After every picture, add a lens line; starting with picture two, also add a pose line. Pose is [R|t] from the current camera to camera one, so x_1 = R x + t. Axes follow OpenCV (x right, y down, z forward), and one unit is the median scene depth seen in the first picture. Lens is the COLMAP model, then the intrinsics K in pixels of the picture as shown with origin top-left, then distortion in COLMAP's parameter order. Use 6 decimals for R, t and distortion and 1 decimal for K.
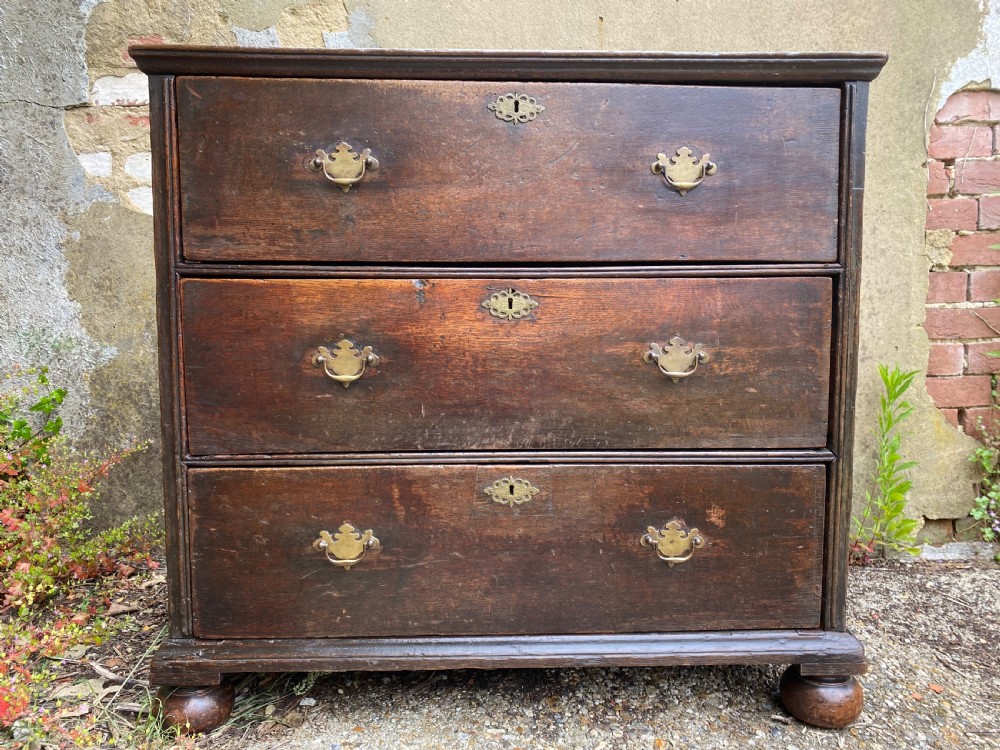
lens RADIAL K [[768.5, 0, 504.6], [0, 768.5, 367.4], [0, 0, 1]] dist [0.016200, -0.010683]
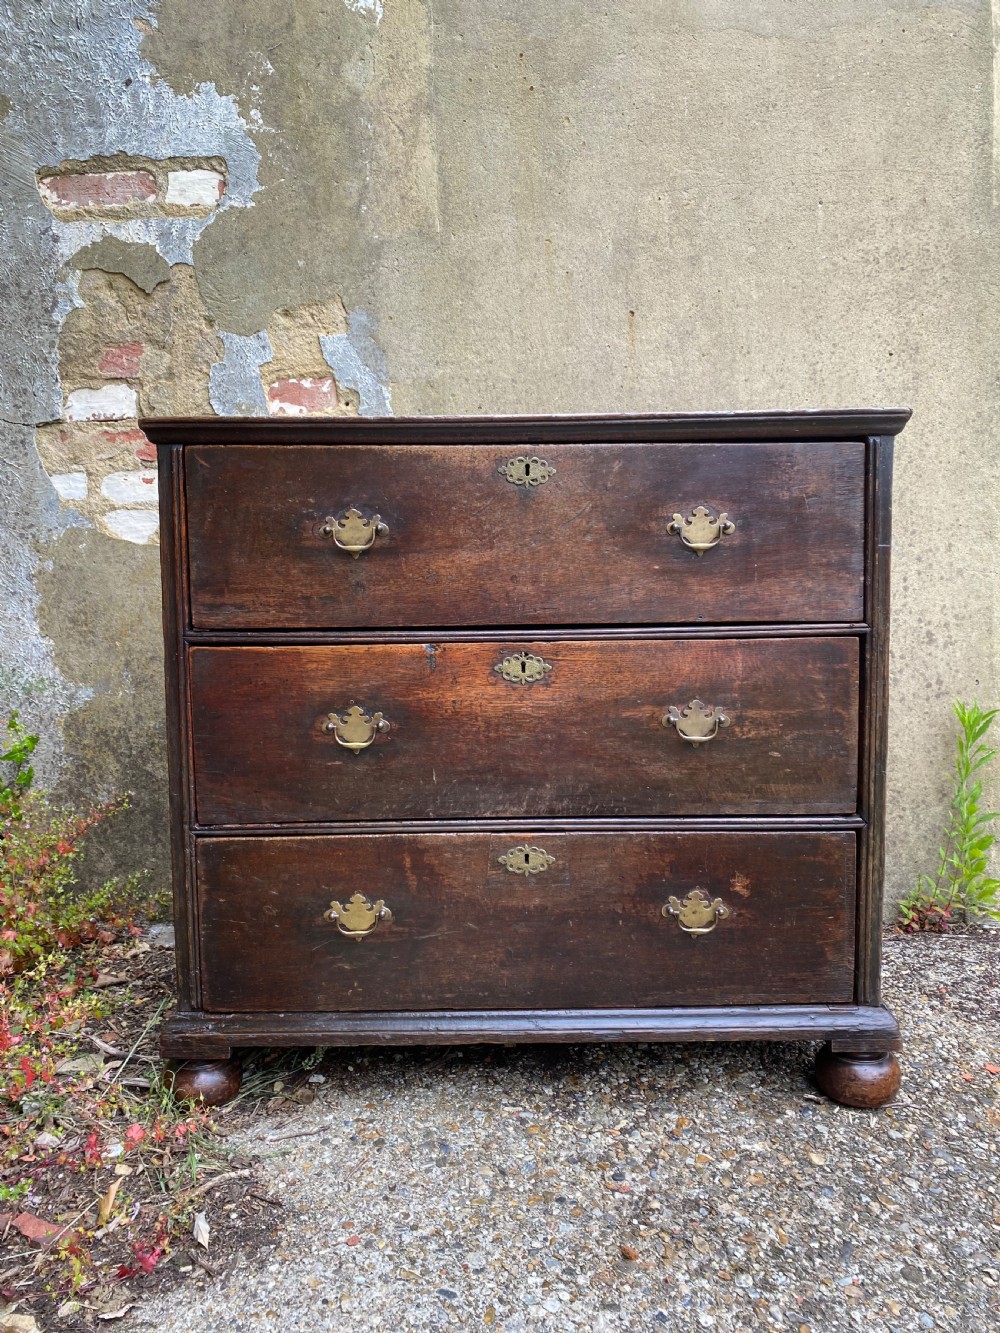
lens RADIAL K [[1024.5, 0, 507.7], [0, 1024.5, 655.6], [0, 0, 1]] dist [0.016200, -0.010683]
pose [[0.999421, -0.008553, -0.032944, 0.030113], [0.008455, 0.999959, -0.003106, -0.093219], [0.032969, 0.002825, 0.999452, -0.293176]]
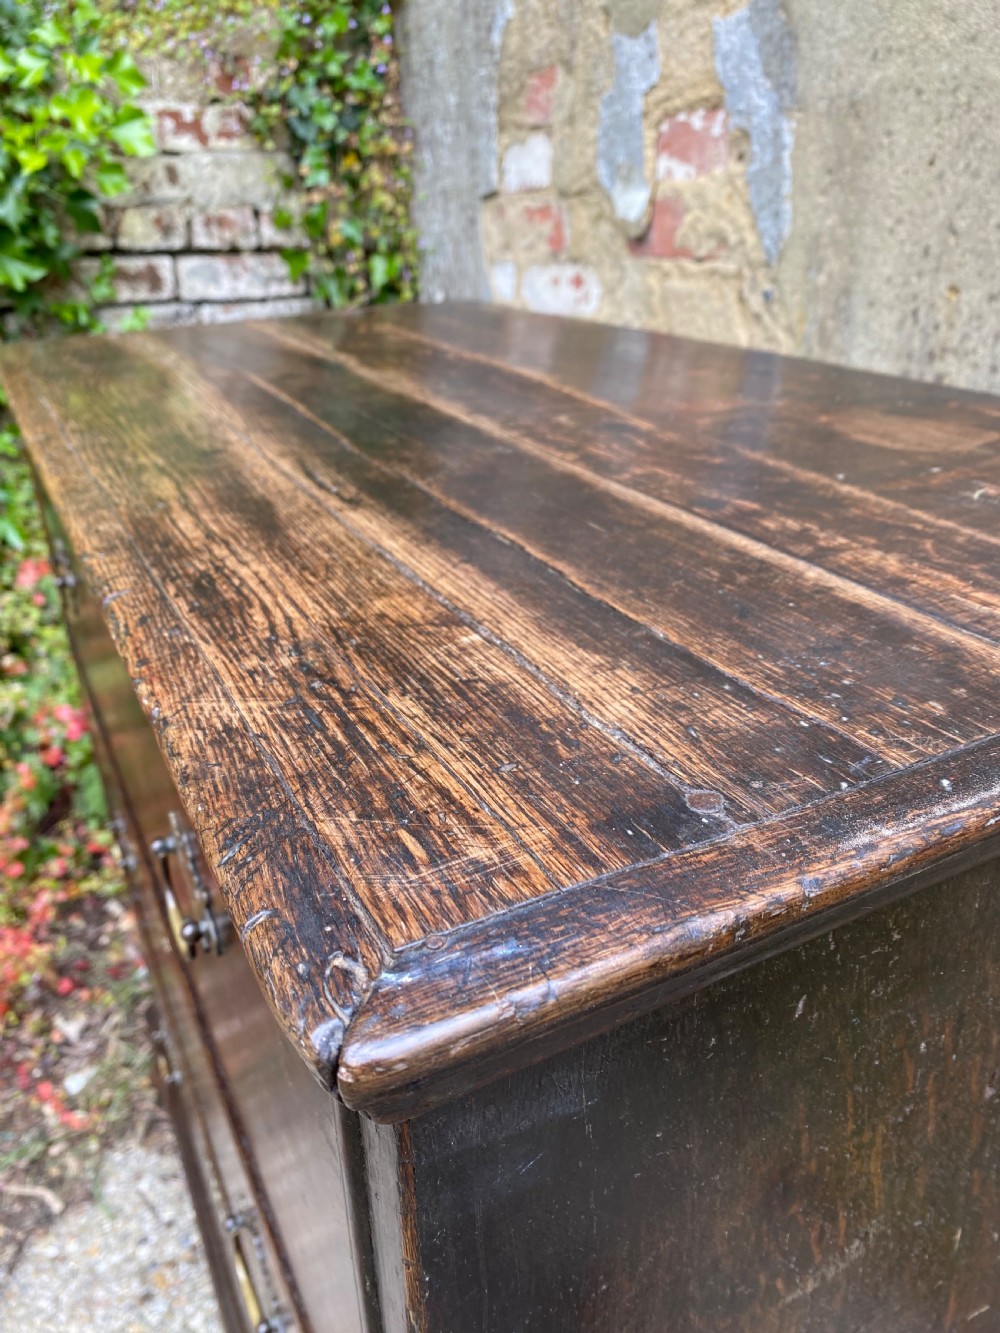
lens RADIAL K [[1024.5, 0, 500.9], [0, 1024.5, 651.7], [0, 0, 1]] dist [0.016200, -0.010683]
pose [[0.422010, 0.365237, -0.829765, 0.594854], [-0.044725, 0.922531, 0.383323, -0.507214], [0.905487, -0.124655, 0.405652, 0.939998]]
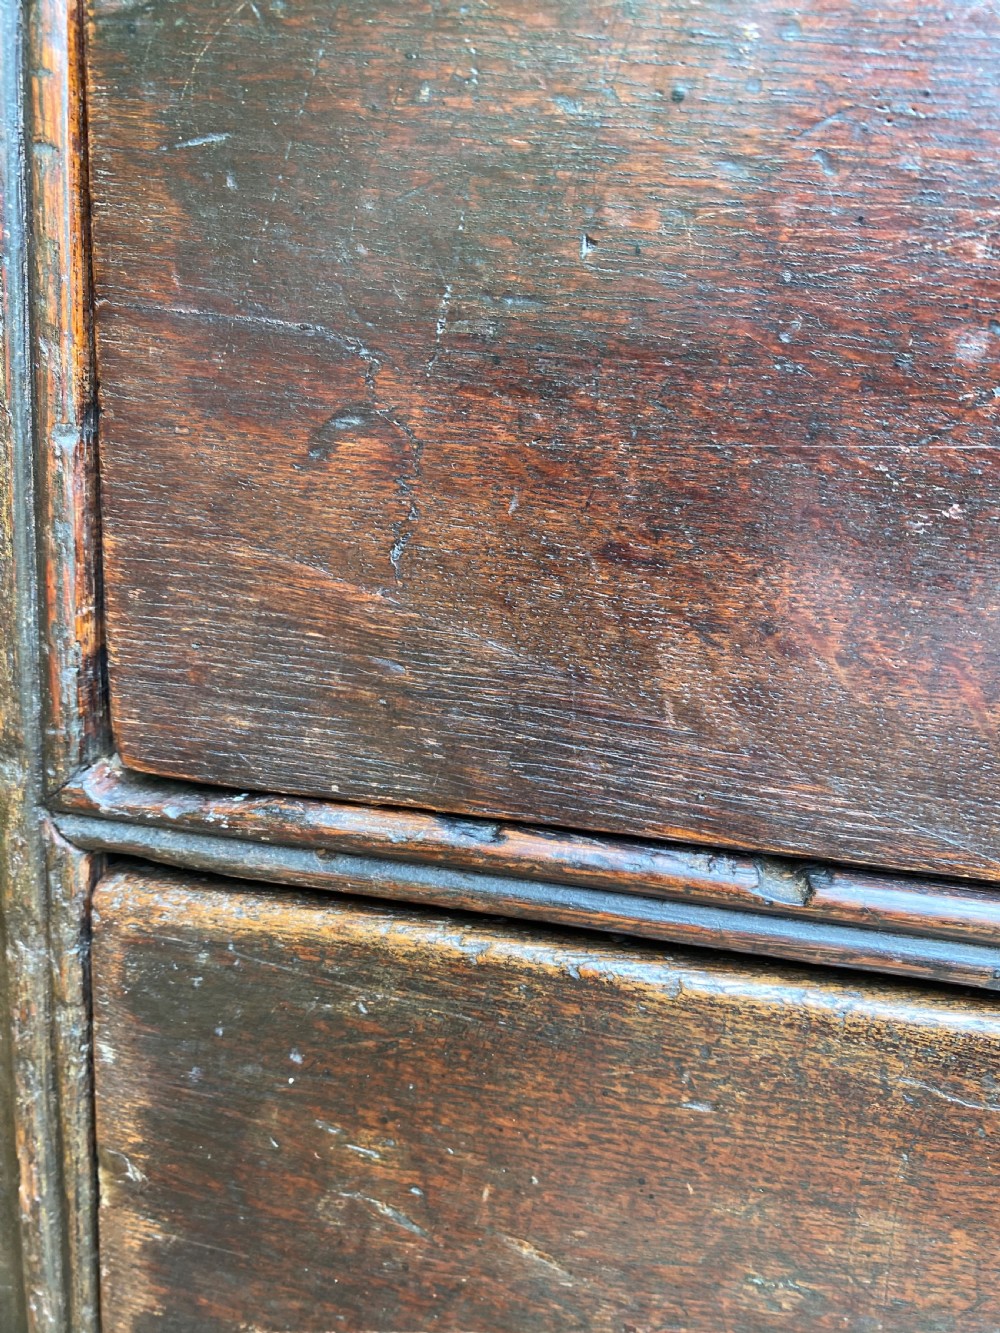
lens RADIAL K [[1024.5, 0, 504.6], [0, 1024.5, 662.0], [0, 0, 1]] dist [0.016200, -0.010683]
pose [[0.977198, 0.123945, -0.172400, -0.321609], [-0.095664, 0.981868, 0.163657, 0.064577], [0.189559, -0.143432, 0.971337, 0.852182]]
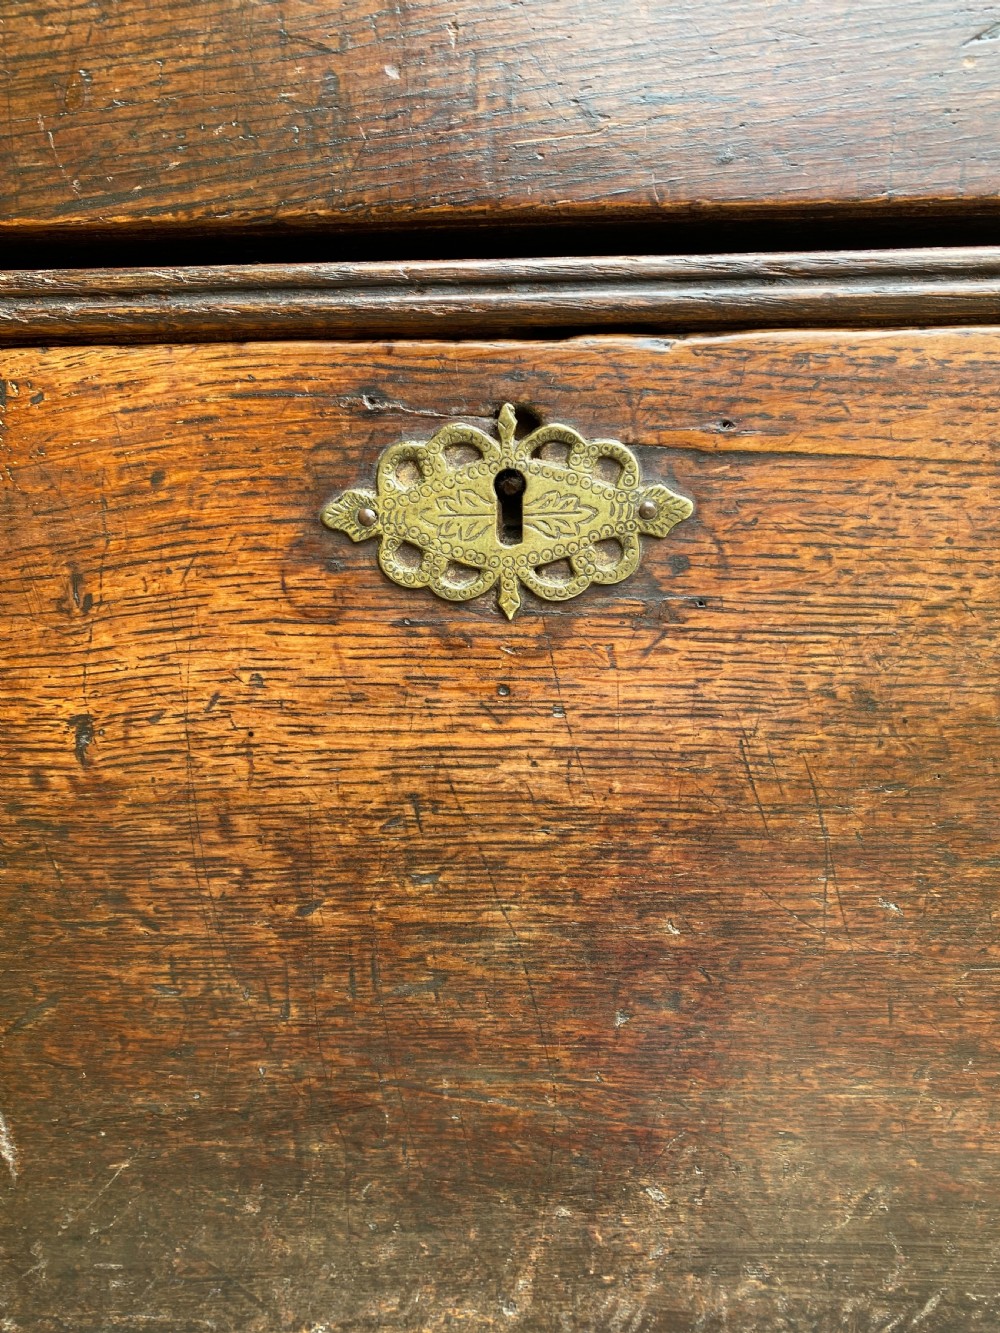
lens RADIAL K [[1080.6, 0, 498.4], [0, 1080.6, 638.5], [0, 0, 1]] dist [-0.036257, 0.015721]
pose [[0.998106, -0.007370, -0.061074, 0.017716], [0.013089, 0.995507, 0.093778, -0.076372], [0.060108, -0.094400, 0.993718, 0.780939]]
